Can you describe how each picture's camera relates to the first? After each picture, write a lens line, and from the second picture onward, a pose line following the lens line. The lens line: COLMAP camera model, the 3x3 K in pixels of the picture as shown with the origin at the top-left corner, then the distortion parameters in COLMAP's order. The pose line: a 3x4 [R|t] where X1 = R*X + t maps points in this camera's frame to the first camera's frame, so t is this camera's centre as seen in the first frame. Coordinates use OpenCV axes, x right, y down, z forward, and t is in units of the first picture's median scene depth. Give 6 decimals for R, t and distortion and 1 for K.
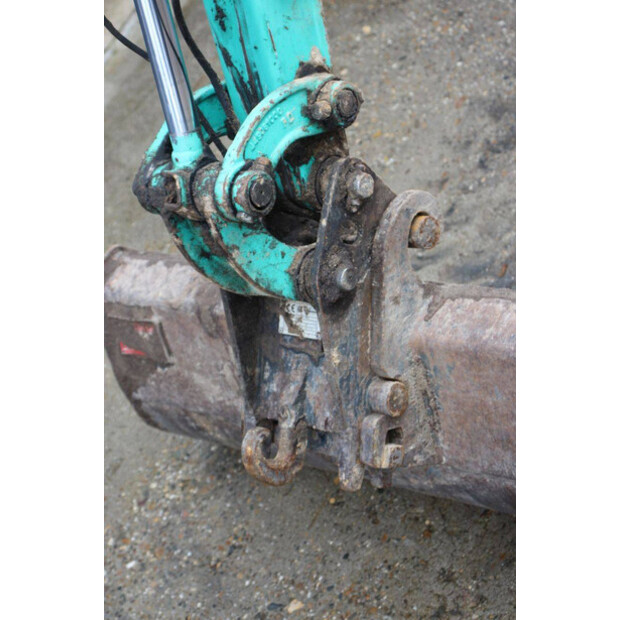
lens RADIAL K [[1460.3, 0, 310.0], [0, 1460.3, 310.0], [0, 0, 1]] dist [0.480227, -0.055074]
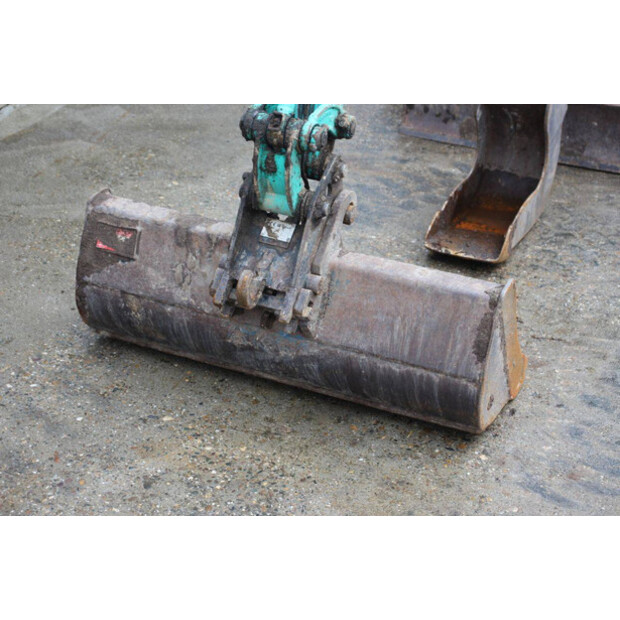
lens RADIAL K [[1341.1, 0, 310.0], [0, 1341.1, 310.0], [0, 0, 1]] dist [0.432005, -0.175220]
pose [[0.842420, 0.379575, 0.382428, -0.494888], [-0.248862, 0.903604, -0.348665, 0.575812], [-0.477908, 0.198551, 0.855676, -0.362740]]
